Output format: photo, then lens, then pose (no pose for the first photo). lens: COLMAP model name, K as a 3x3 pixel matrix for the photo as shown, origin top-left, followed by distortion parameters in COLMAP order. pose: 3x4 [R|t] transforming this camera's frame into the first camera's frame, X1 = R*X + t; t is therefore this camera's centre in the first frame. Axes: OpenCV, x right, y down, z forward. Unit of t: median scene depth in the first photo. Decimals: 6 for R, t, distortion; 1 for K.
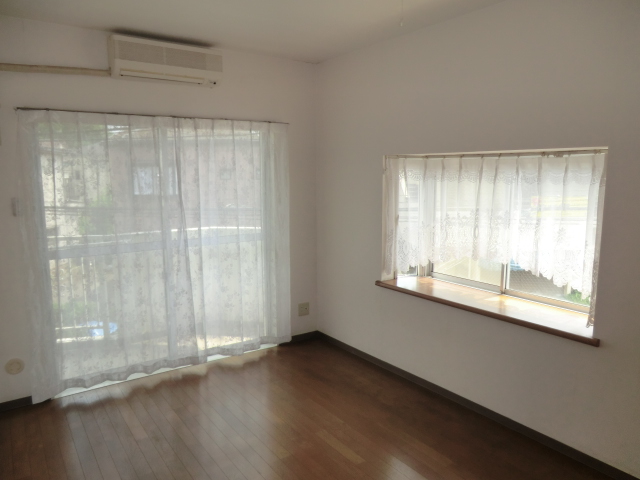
lens RADIAL K [[481.6, 0, 320.0], [0, 481.6, 240.0], [0, 0, 1]] dist [-0.123024, 0.151117]
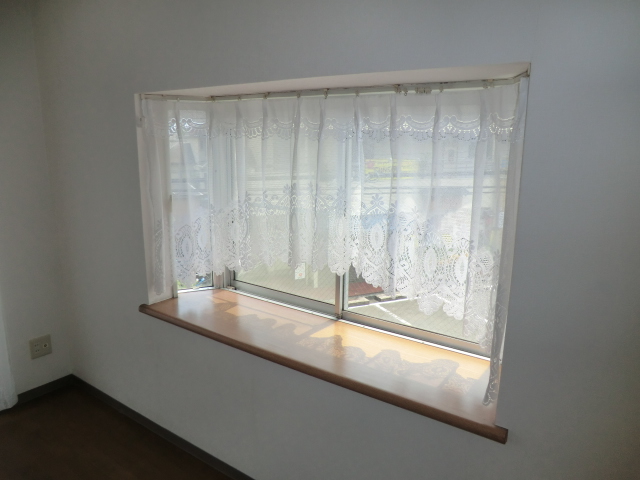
lens RADIAL K [[481.6, 0, 320.0], [0, 481.6, 240.0], [0, 0, 1]] dist [-0.123024, 0.151117]
pose [[0.947801, -0.060629, 0.313046, 0.170809], [0.034997, 0.995605, 0.086863, -0.047234], [-0.316937, -0.071373, 0.945757, 0.418990]]
